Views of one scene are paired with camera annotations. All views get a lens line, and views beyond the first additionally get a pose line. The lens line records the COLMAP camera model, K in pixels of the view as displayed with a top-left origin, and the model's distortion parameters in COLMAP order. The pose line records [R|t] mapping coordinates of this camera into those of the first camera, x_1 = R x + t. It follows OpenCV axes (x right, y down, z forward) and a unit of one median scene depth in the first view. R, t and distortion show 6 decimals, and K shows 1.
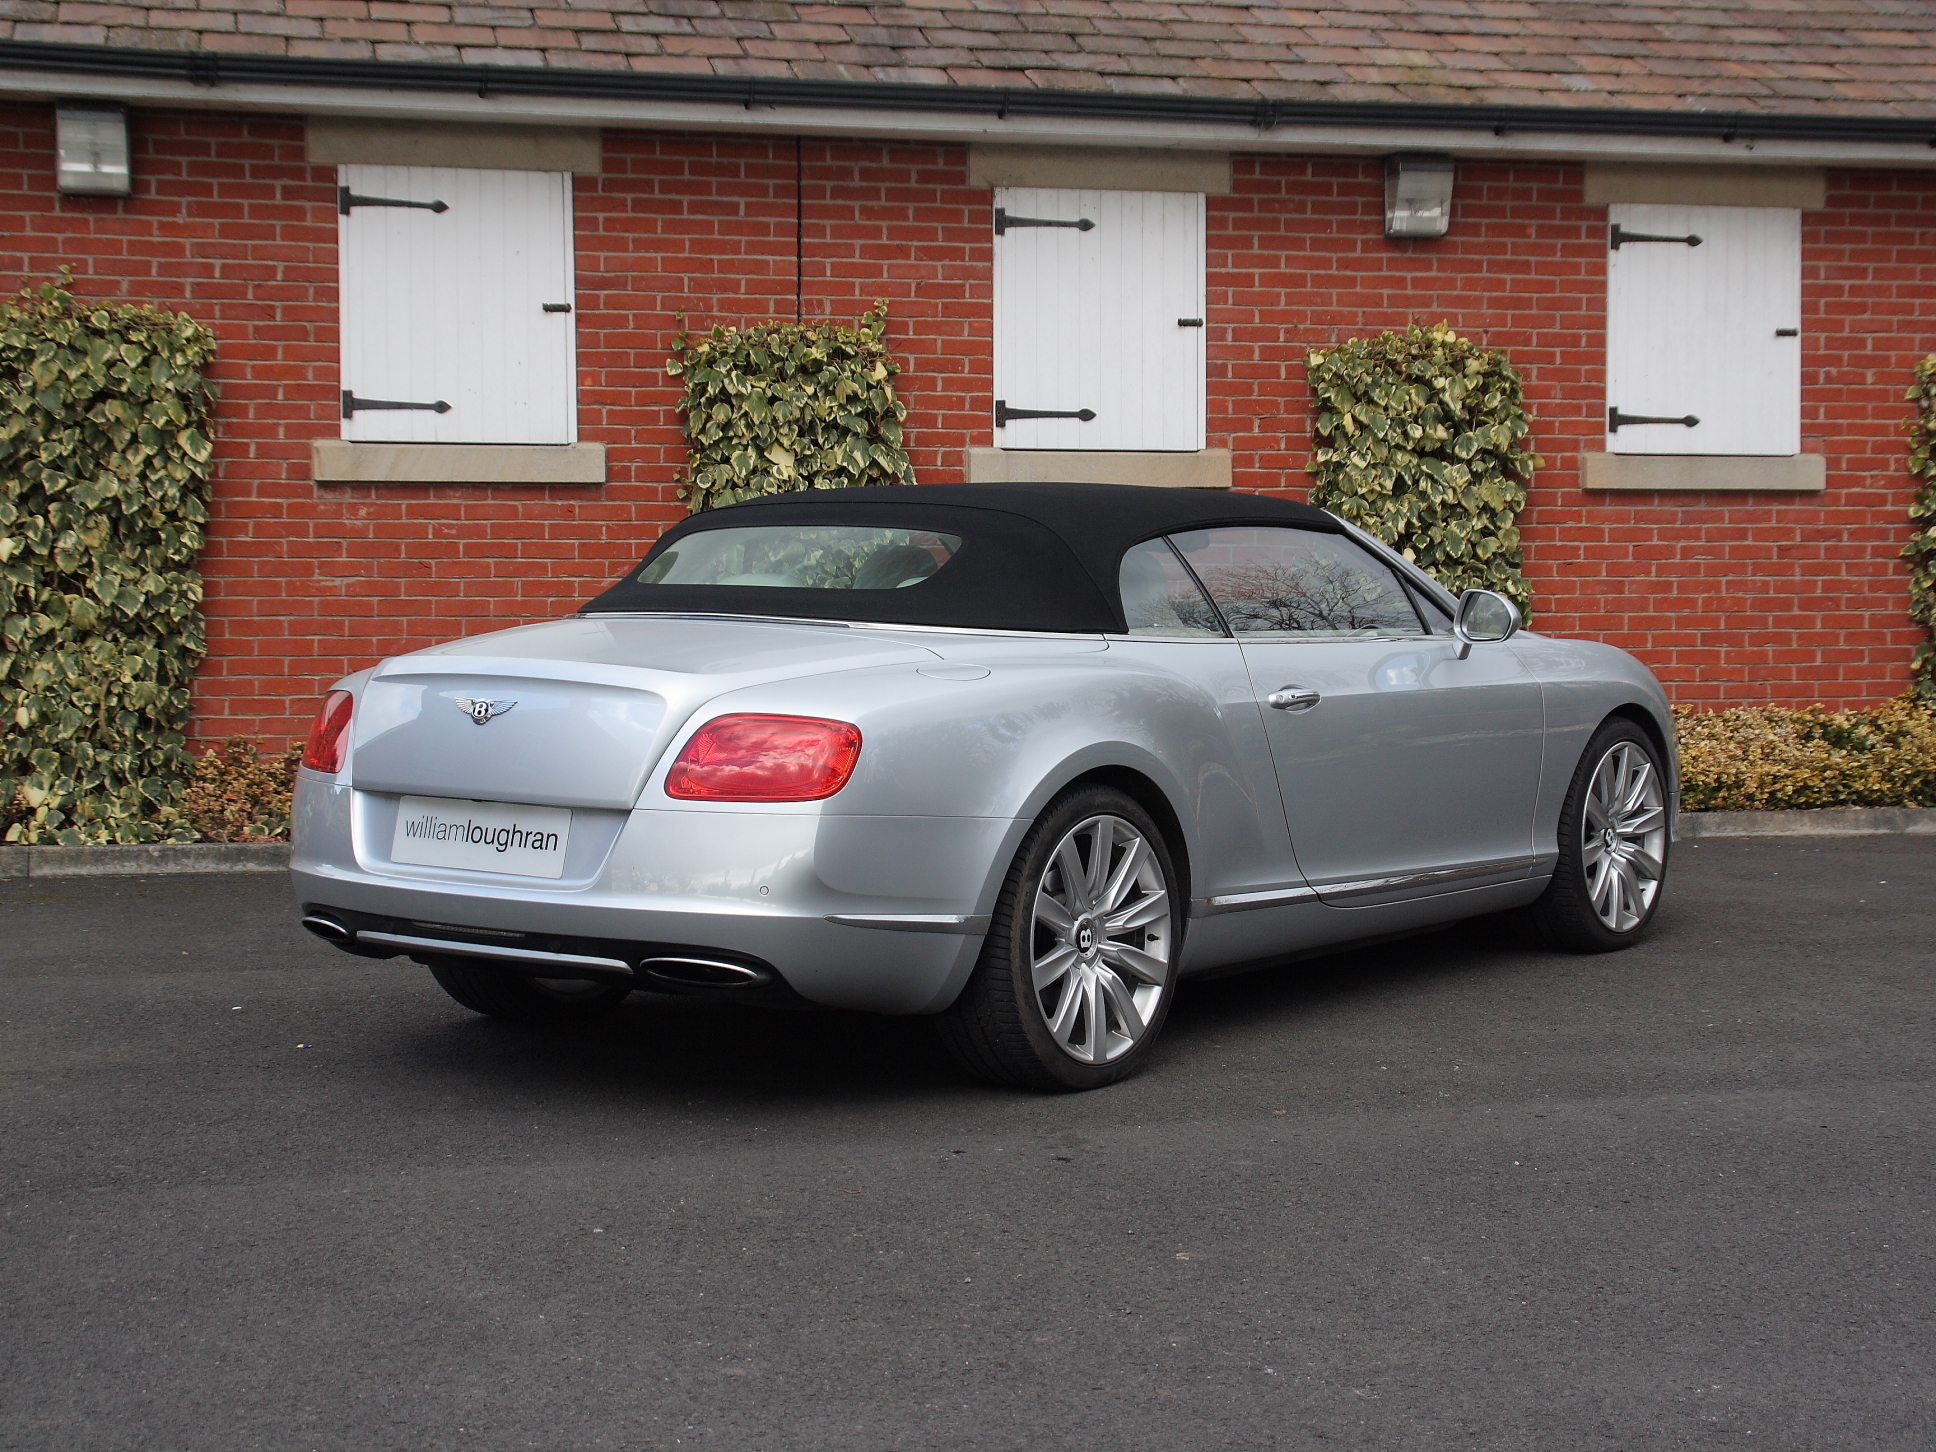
lens RADIAL K [[3167.1, 0, 1018.7], [0, 3167.1, 728.7], [0, 0, 1]] dist [0.076751, 0.406173]
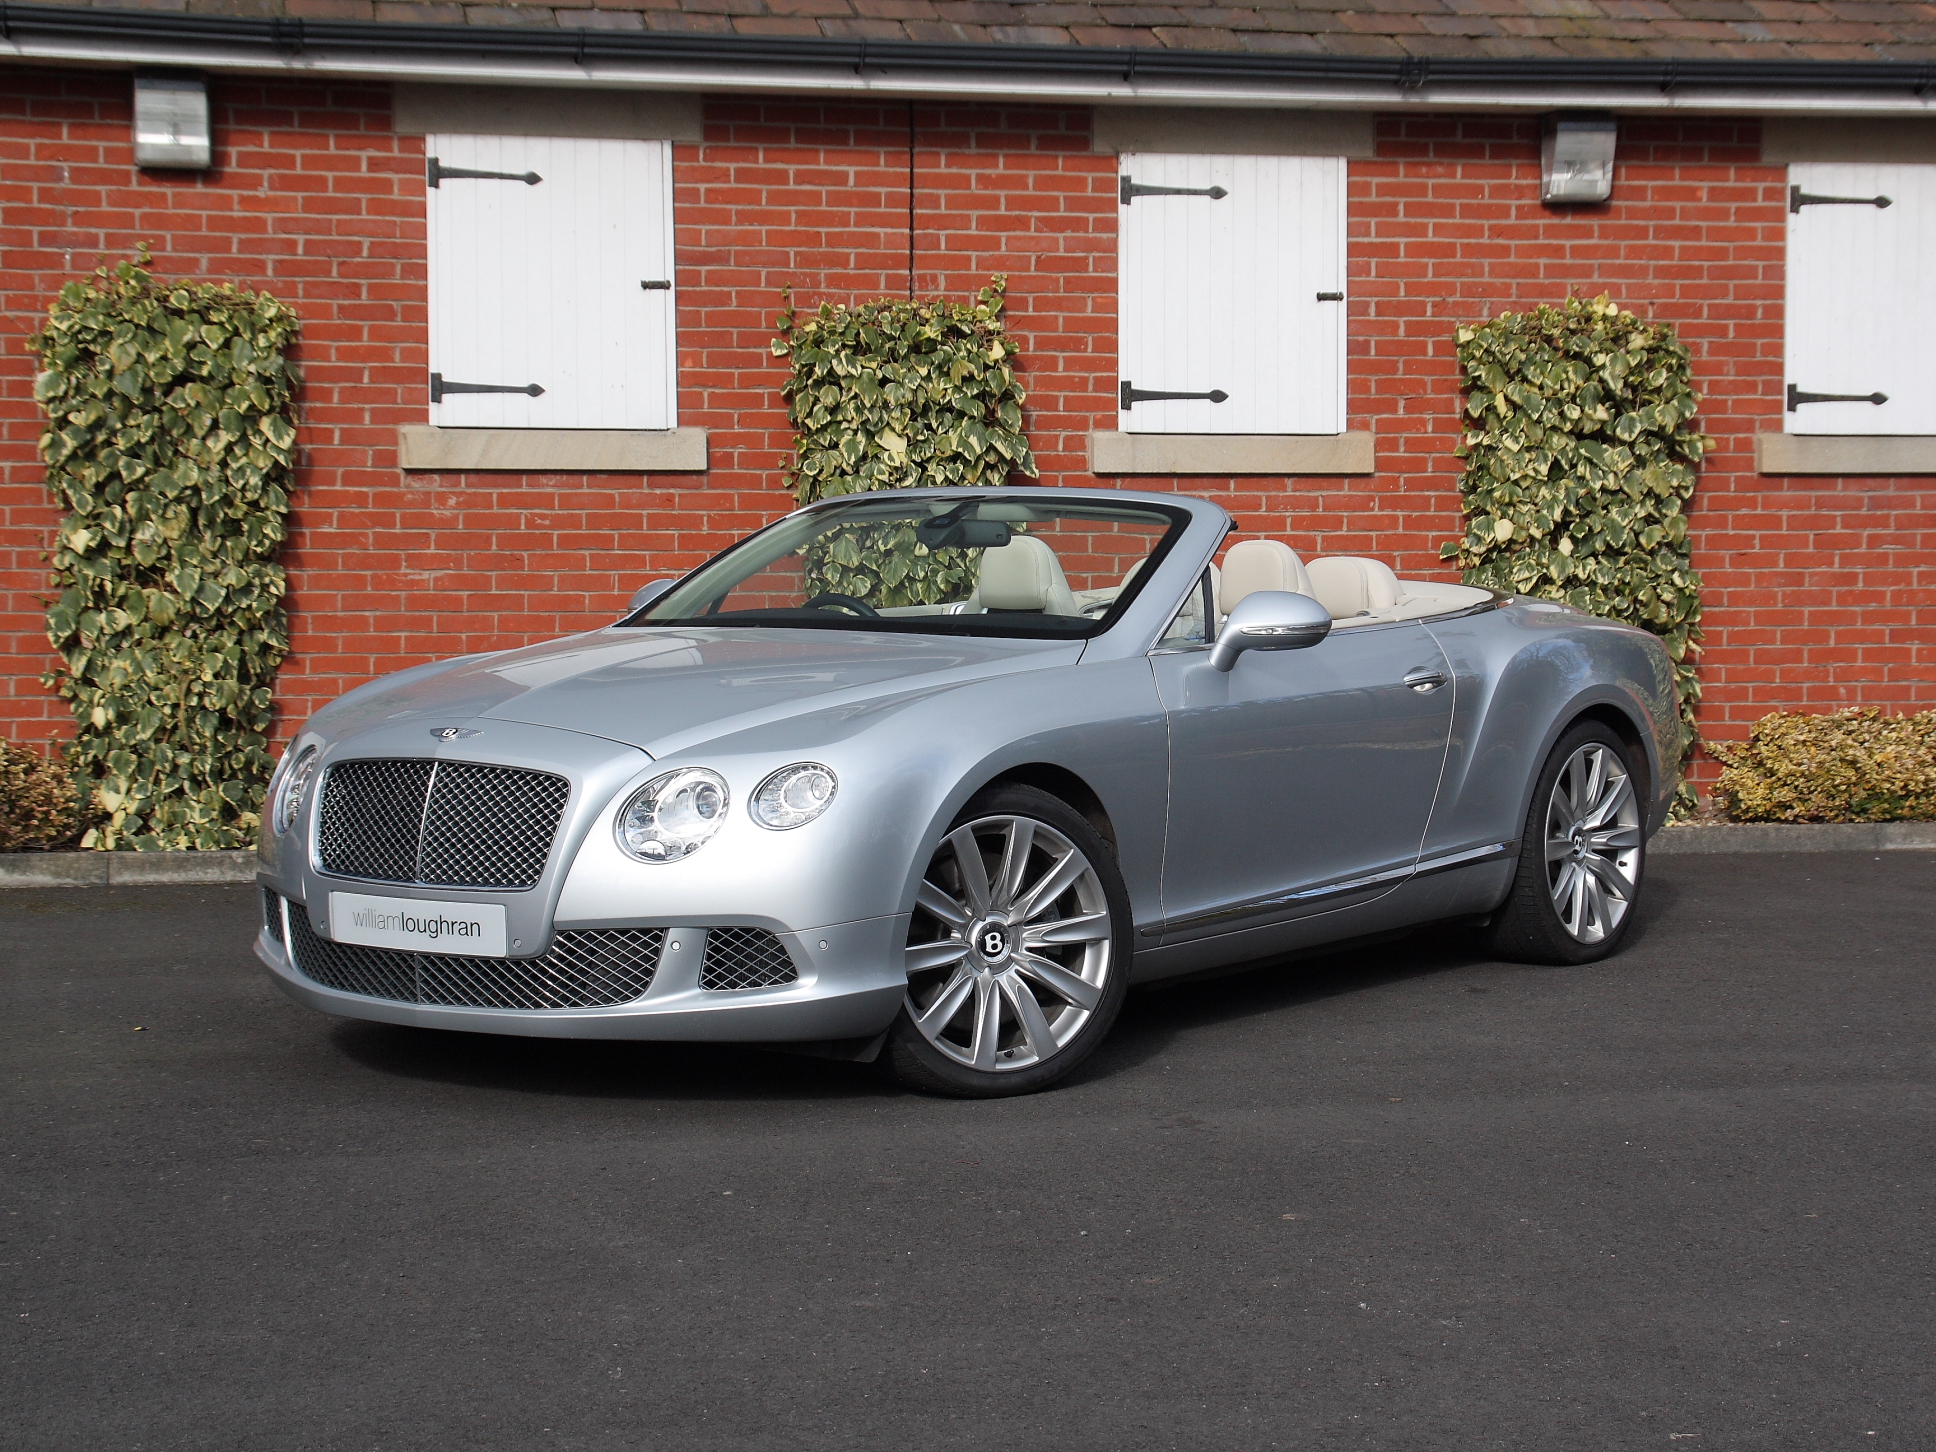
lens RADIAL K [[3743.6, 0, 1030.2], [0, 3743.6, 726.1], [0, 0, 1]] dist [0.190268, 0.505639]
pose [[0.999400, 0.000261, -0.034647, 0.004484], [-0.000524, 0.999971, -0.007588, 0.006968], [0.034644, 0.007601, 0.999371, -0.110071]]
